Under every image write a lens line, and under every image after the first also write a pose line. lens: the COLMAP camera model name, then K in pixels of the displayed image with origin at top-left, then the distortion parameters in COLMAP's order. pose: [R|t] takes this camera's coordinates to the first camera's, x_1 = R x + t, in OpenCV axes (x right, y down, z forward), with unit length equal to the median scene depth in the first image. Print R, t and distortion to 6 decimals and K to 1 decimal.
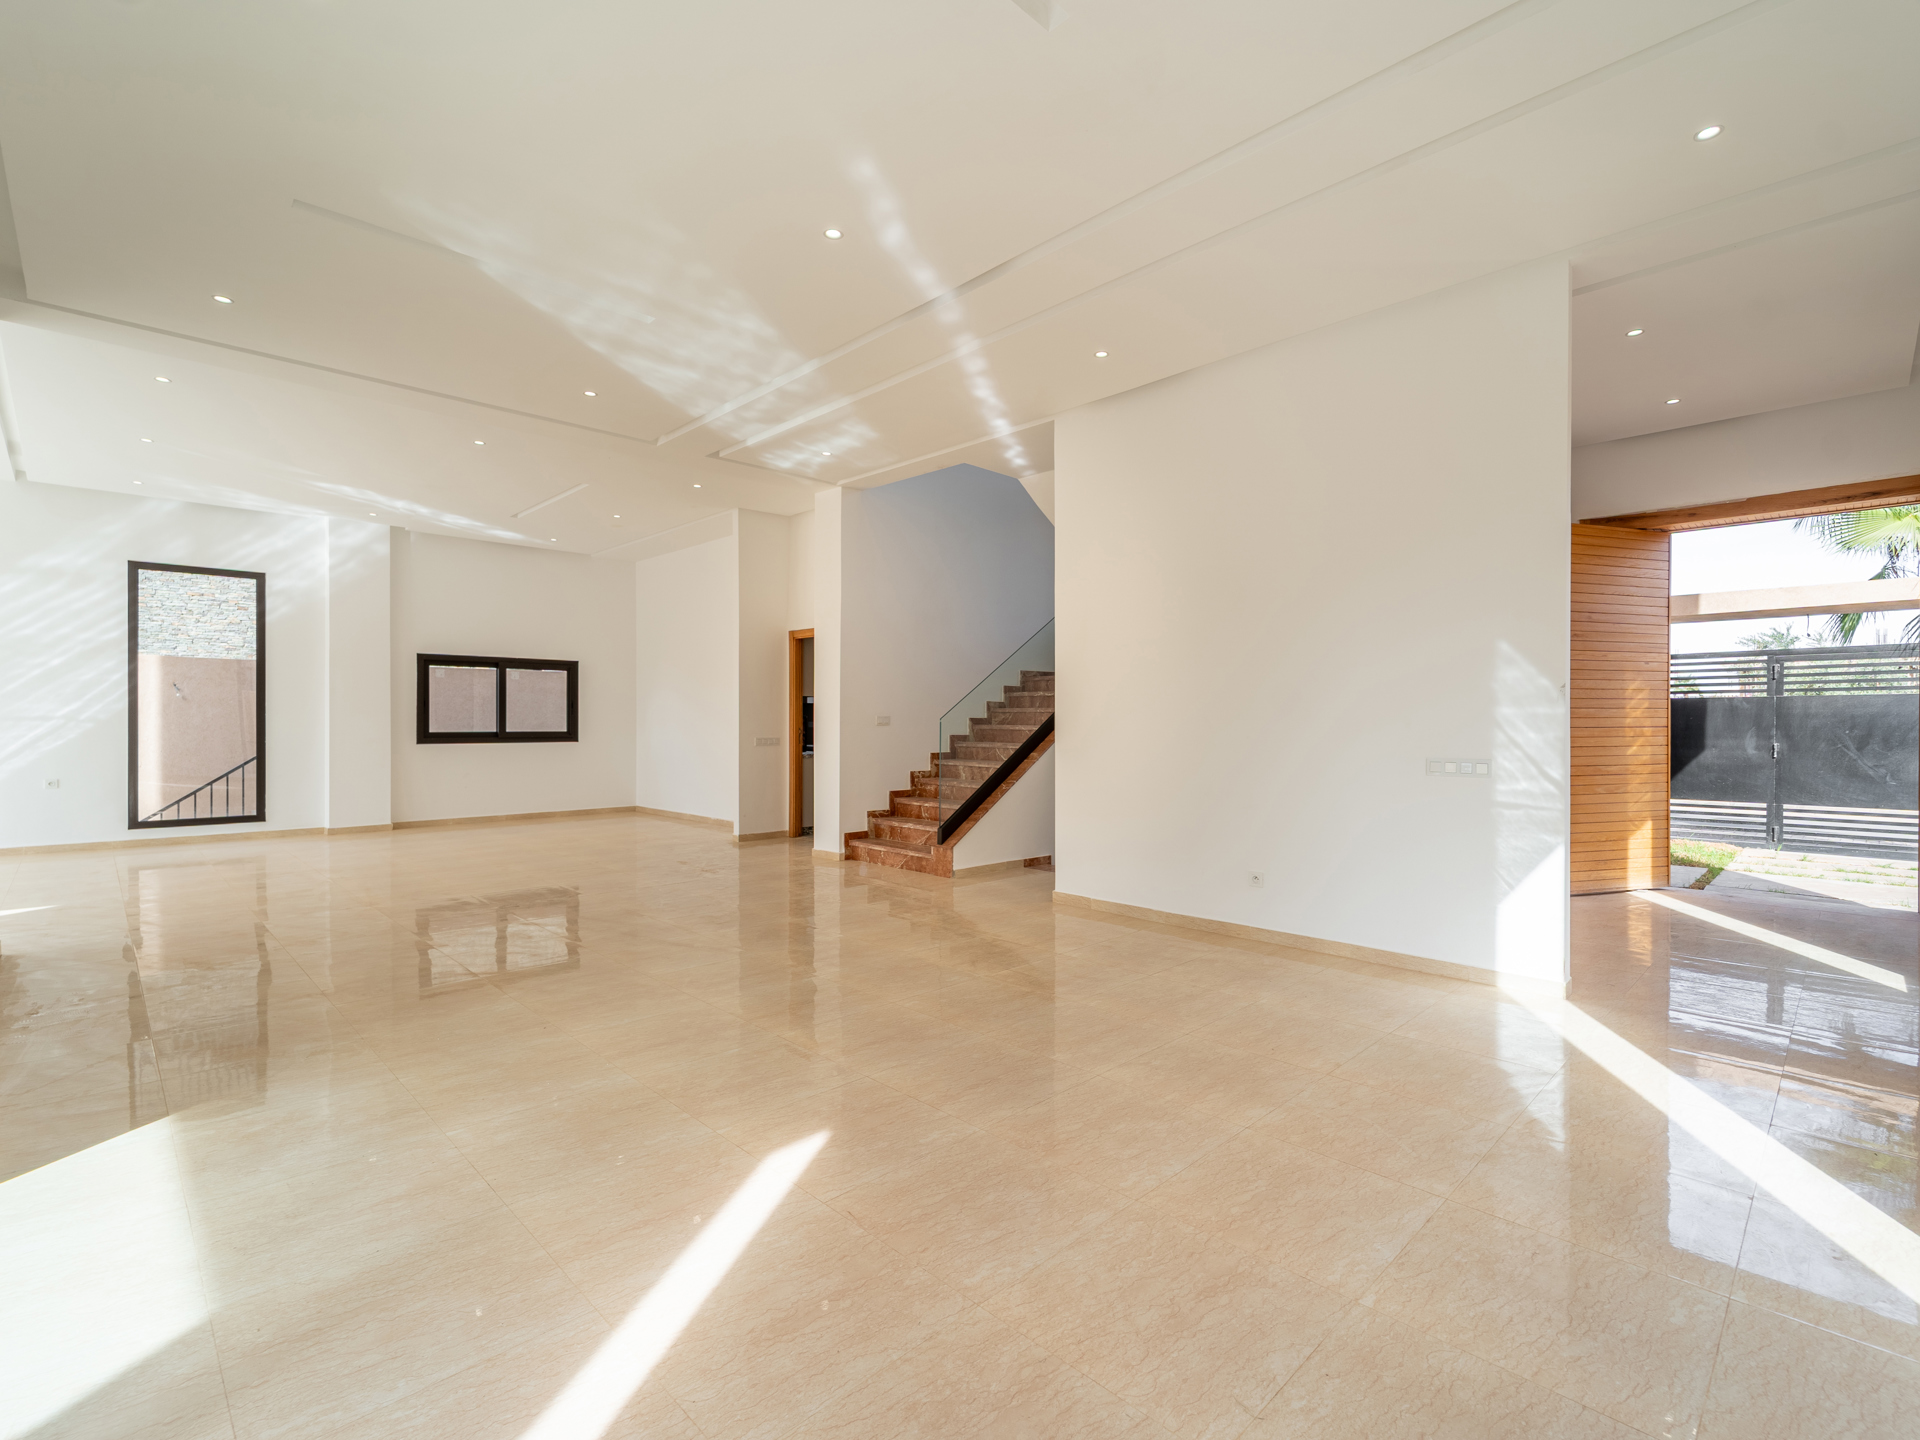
lens RADIAL K [[900.7, 0, 978.0], [0, 900.7, 715.8], [0, 0, 1]] dist [0.012788, -0.004240]
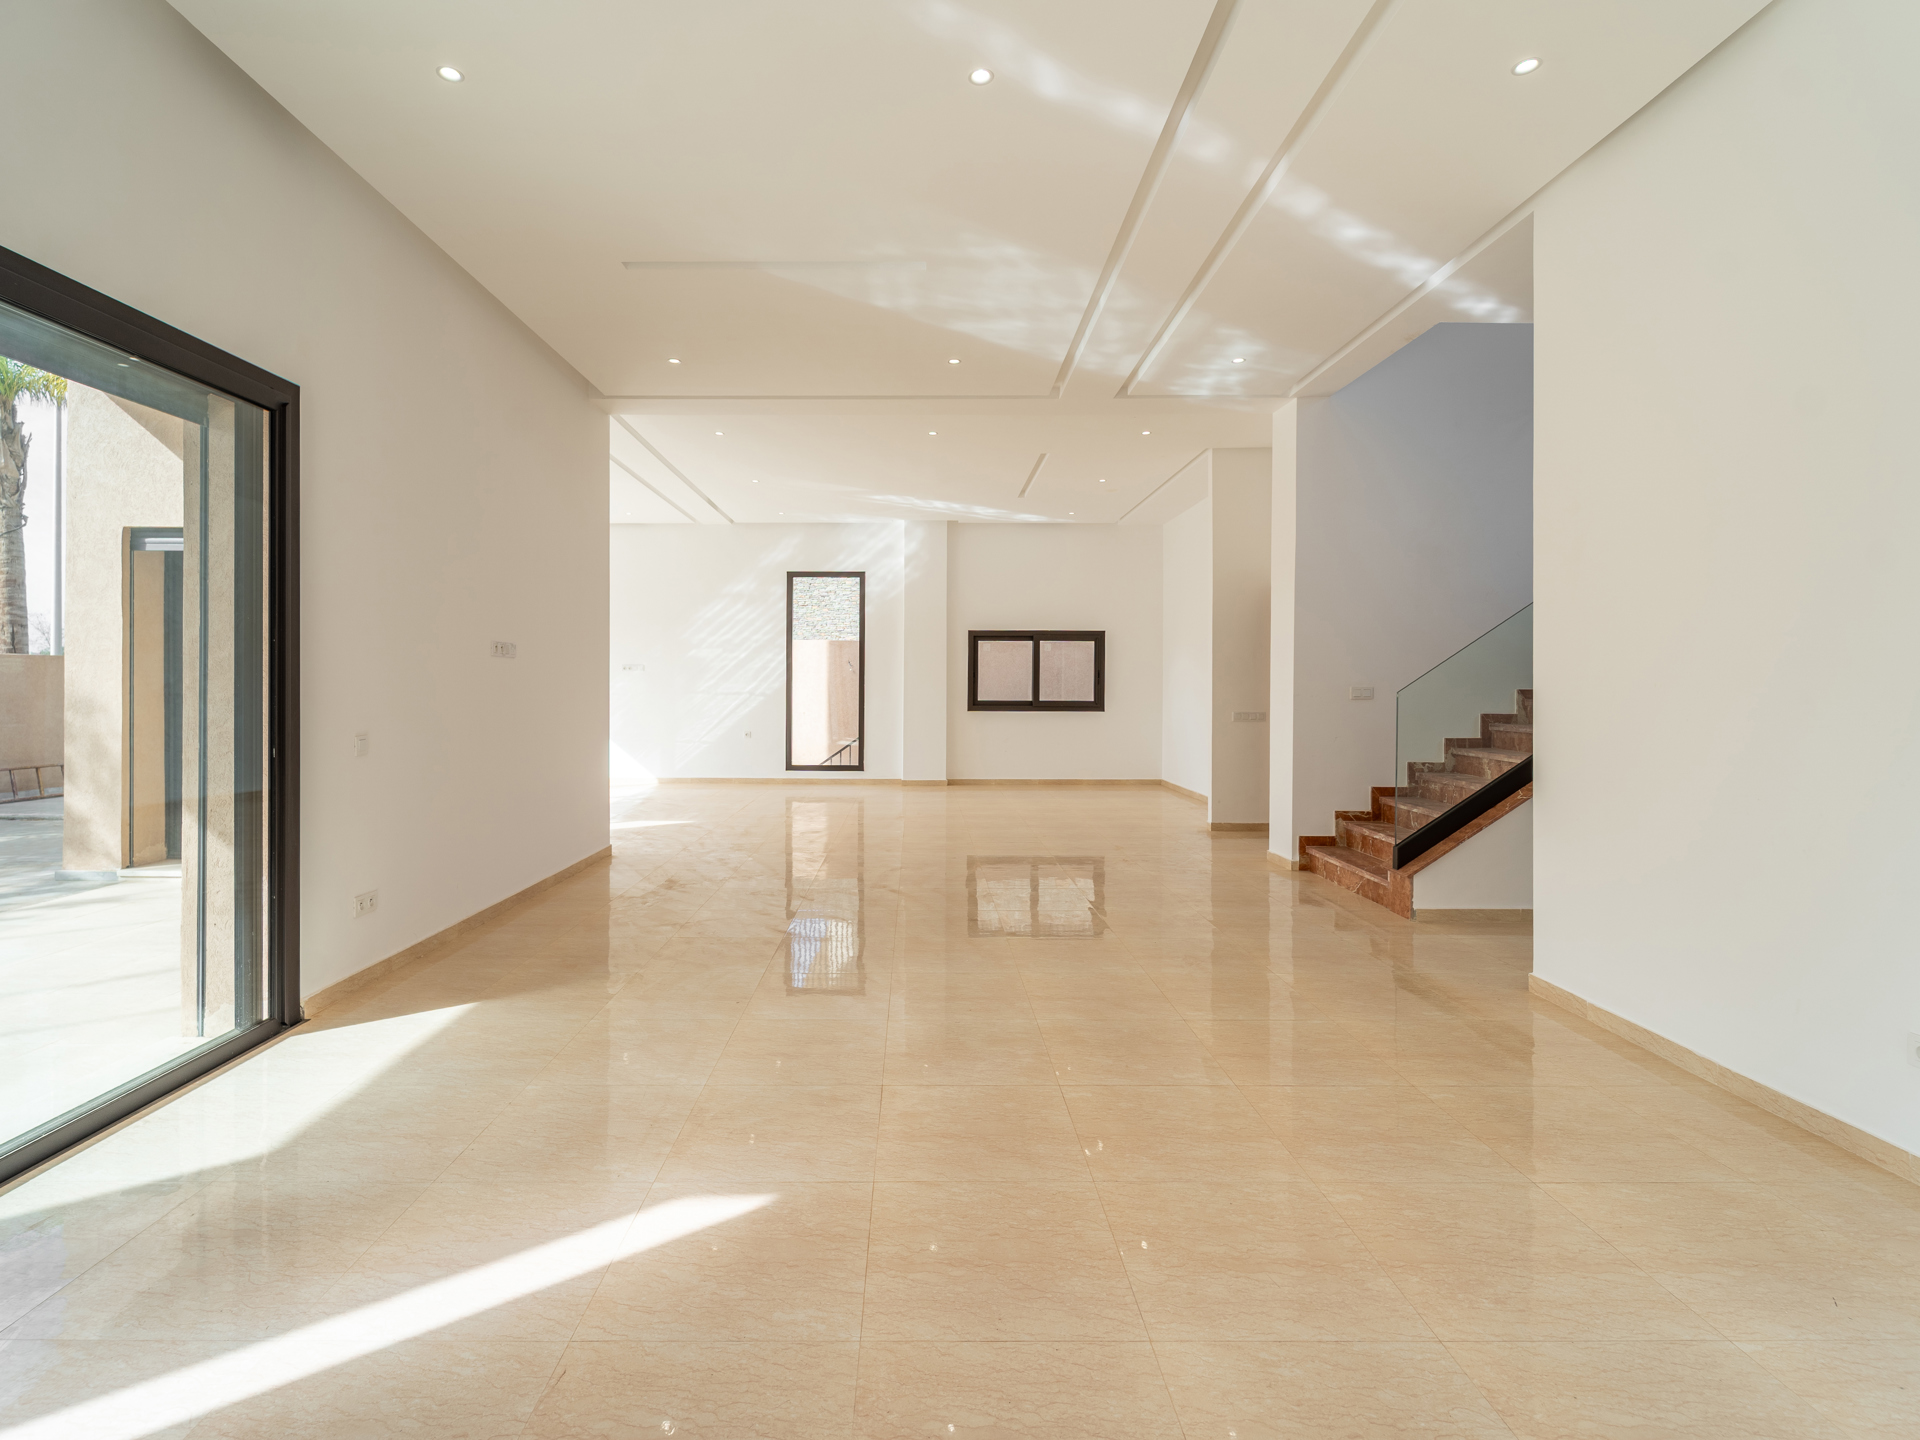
lens RADIAL K [[900.7, 0, 922.6], [0, 900.7, 682.8], [0, 0, 1]] dist [0.012788, -0.004240]
pose [[0.704914, -0.002762, -0.709288, 0.158499], [0.003380, 0.999994, -0.000535, -0.004210], [0.709285, -0.002021, 0.704919, 0.183575]]
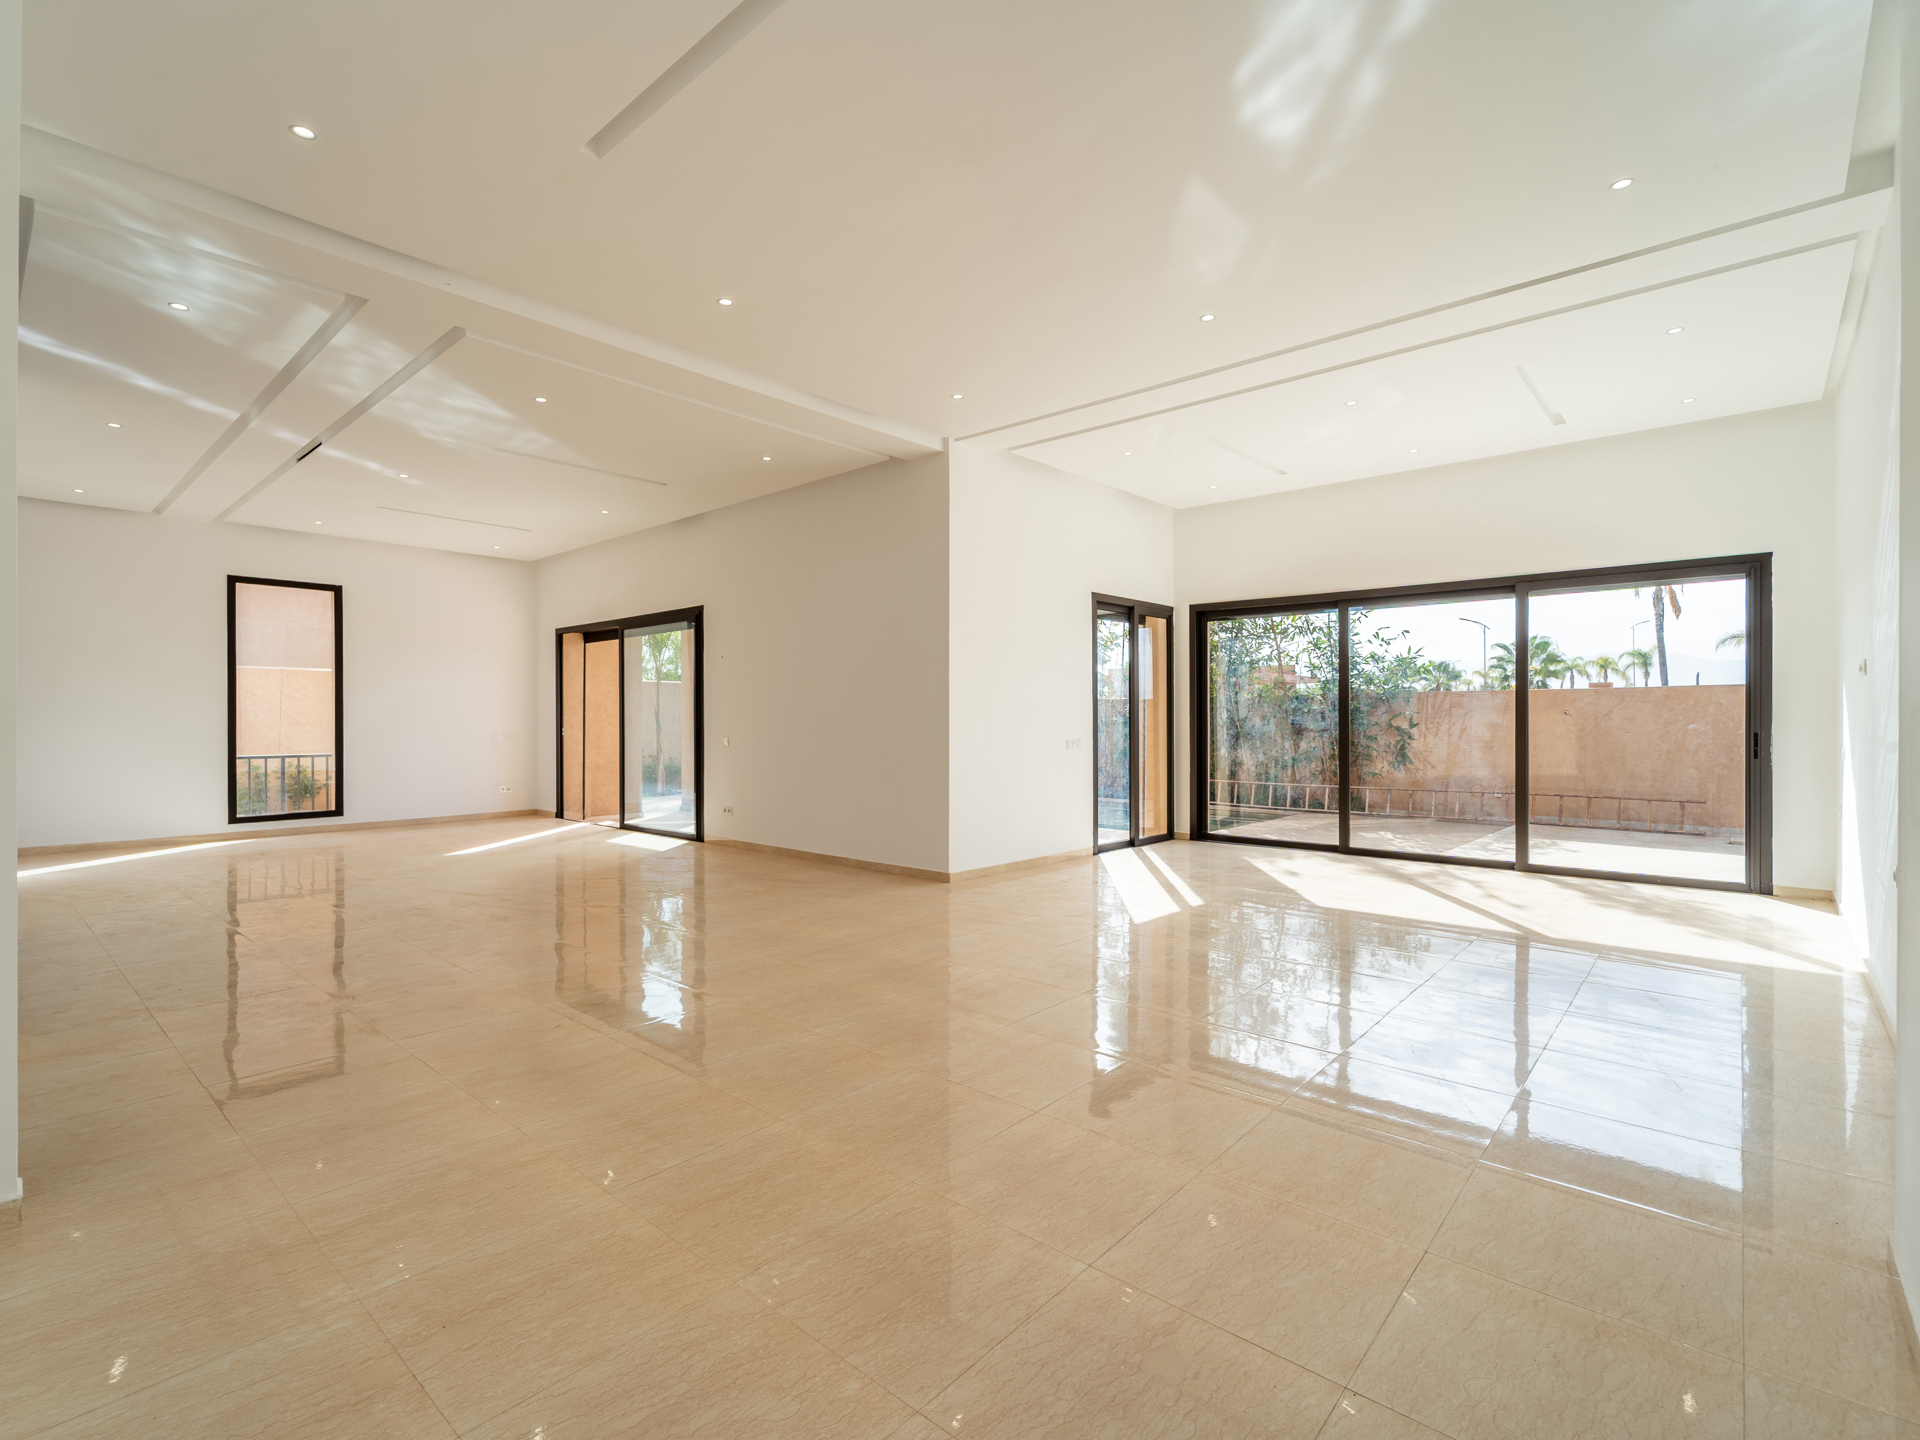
lens RADIAL K [[900.7, 0, 920.3], [0, 900.7, 736.1], [0, 0, 1]] dist [0.012788, -0.004240]
pose [[-0.999961, 0.005891, -0.006591, -0.526353], [0.005844, 0.999958, 0.007115, 0.010204], [0.006632, 0.007076, -0.999953, 1.271677]]
